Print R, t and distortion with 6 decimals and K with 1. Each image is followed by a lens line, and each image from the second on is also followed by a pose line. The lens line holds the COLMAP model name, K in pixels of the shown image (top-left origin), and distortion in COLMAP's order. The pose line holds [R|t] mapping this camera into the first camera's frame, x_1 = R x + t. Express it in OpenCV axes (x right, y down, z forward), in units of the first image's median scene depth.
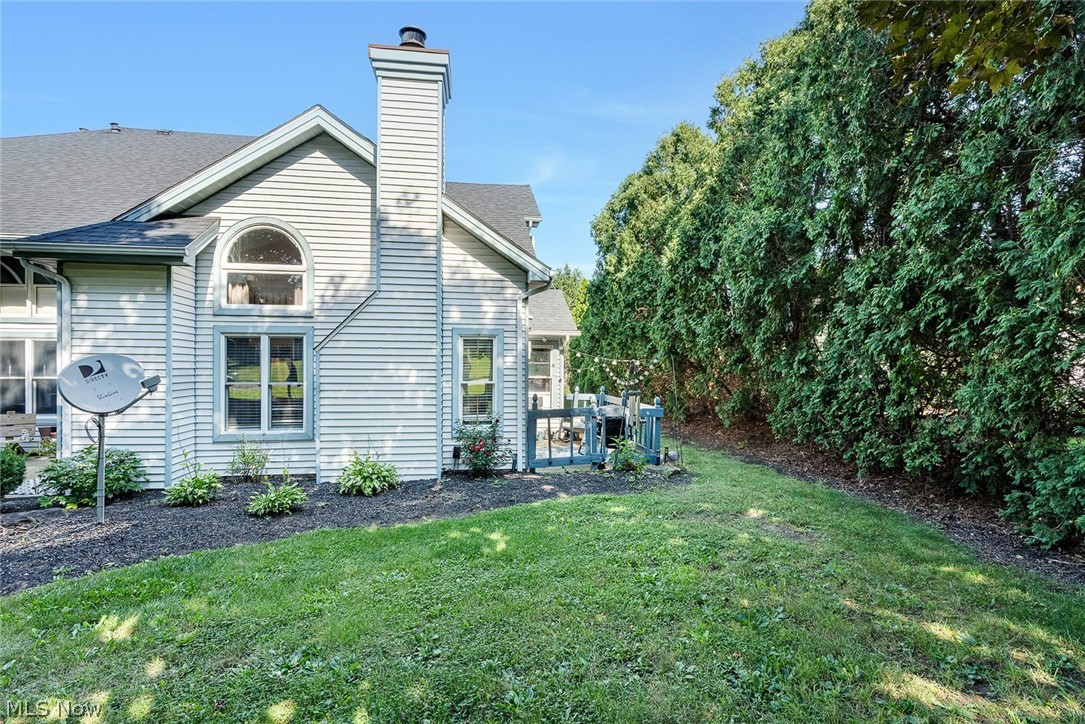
lens RADIAL K [[511.9, 0, 540.4], [0, 511.9, 365.1], [0, 0, 1]] dist [-0.016929, -0.000419]
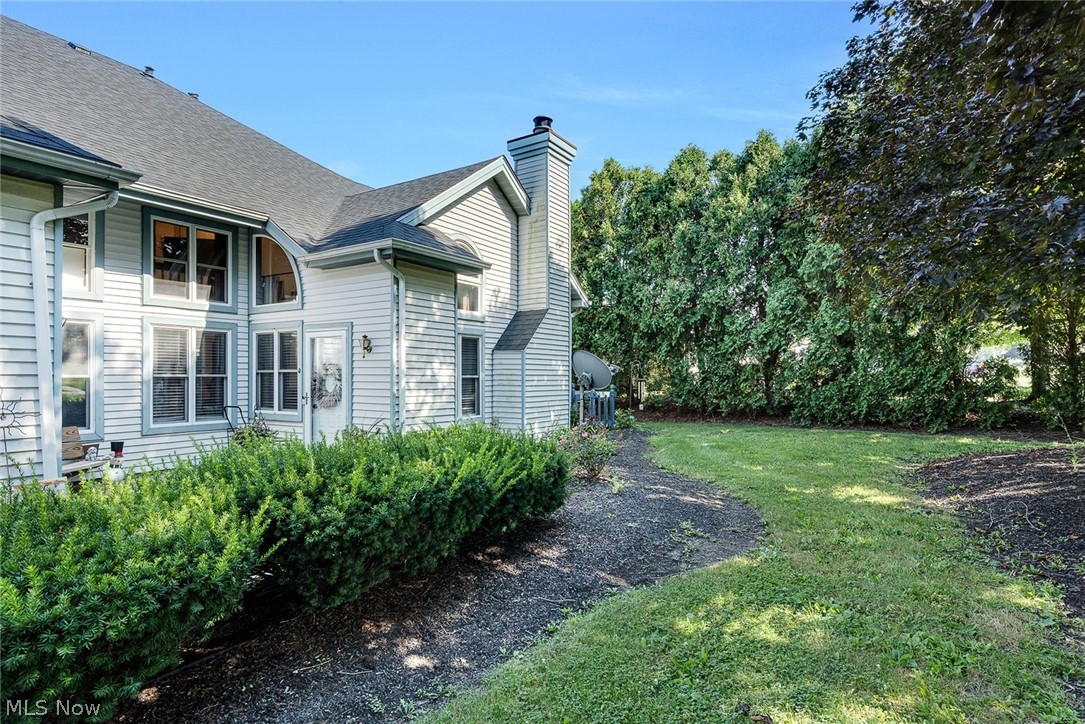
lens RADIAL K [[579.3, 0, 542.8], [0, 579.3, 367.6], [0, 0, 1]] dist [0.005545, 0.000546]
pose [[0.657235, 0.003787, 0.753676, -1.429591], [0.005837, 0.999932, -0.010115, 0.030157], [-0.753663, 0.011048, 0.657168, -0.016347]]
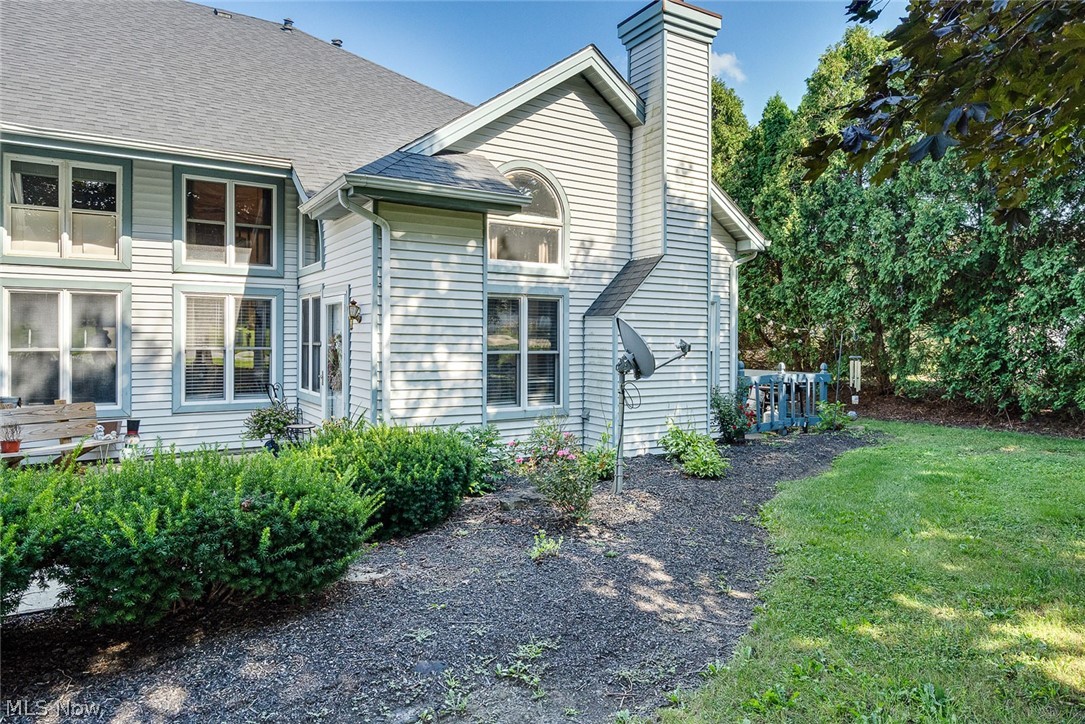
lens RADIAL K [[691.4, 0, 554.1], [0, 691.4, 333.2], [0, 0, 1]] dist [0.006975, 0.001571]
pose [[0.916650, 0.002077, 0.399686, -0.972271], [0.000566, 0.999979, -0.006495, 0.010892], [-0.399691, 0.006180, 0.916629, -0.101917]]
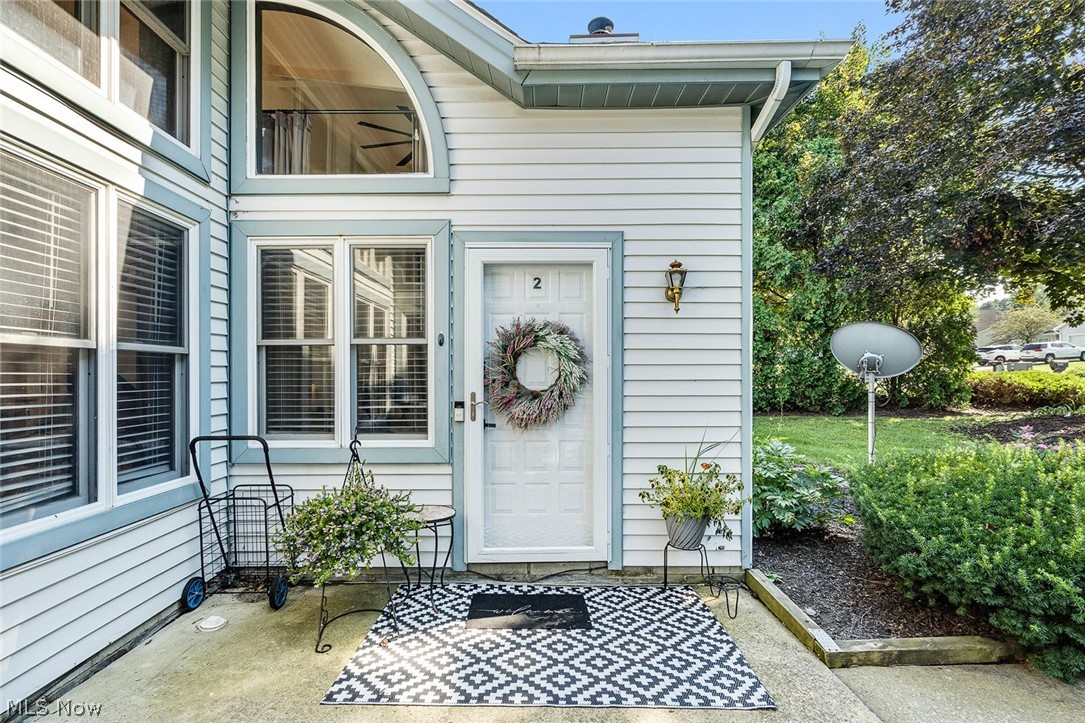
lens RADIAL K [[506.1, 0, 542.7], [0, 506.1, 365.2], [0, 0, 1]] dist [0.005139, 0.000389]
pose [[0.151129, 0.000658, 0.988514, -1.278685], [0.003105, 0.999995, -0.001140, 0.043240], [-0.988509, 0.003241, 0.151126, 0.981994]]
